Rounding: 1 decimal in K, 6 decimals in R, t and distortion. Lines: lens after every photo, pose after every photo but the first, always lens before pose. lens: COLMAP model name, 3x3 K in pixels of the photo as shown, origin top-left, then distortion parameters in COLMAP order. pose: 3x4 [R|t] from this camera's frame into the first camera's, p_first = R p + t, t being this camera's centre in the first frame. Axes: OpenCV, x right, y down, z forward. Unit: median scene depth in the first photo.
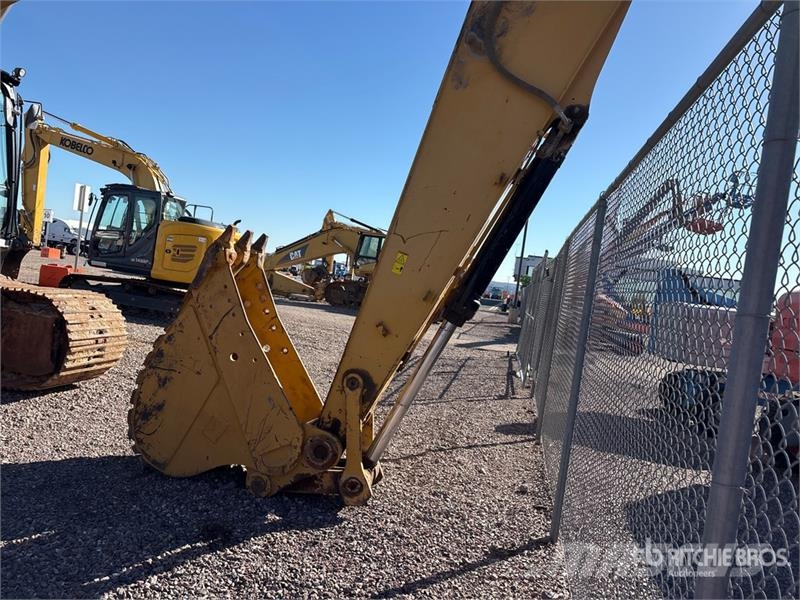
lens RADIAL K [[602.6, 0, 397.5], [0, 602.6, 296.1], [0, 0, 1]] dist [0.036448, -0.024879]
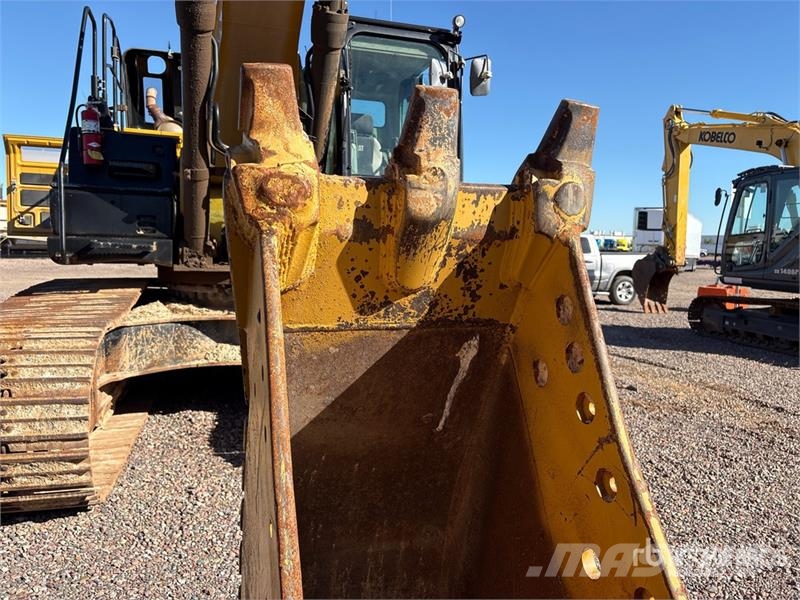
lens RADIAL K [[603.8, 0, 393.0], [0, 603.8, 295.6], [0, 0, 1]] dist [0.036255, -0.030093]
pose [[0.449040, -0.046883, -0.892281, -0.010297], [0.010868, 0.998835, -0.047012, -0.003584], [0.893446, 0.011414, 0.449026, 0.288862]]
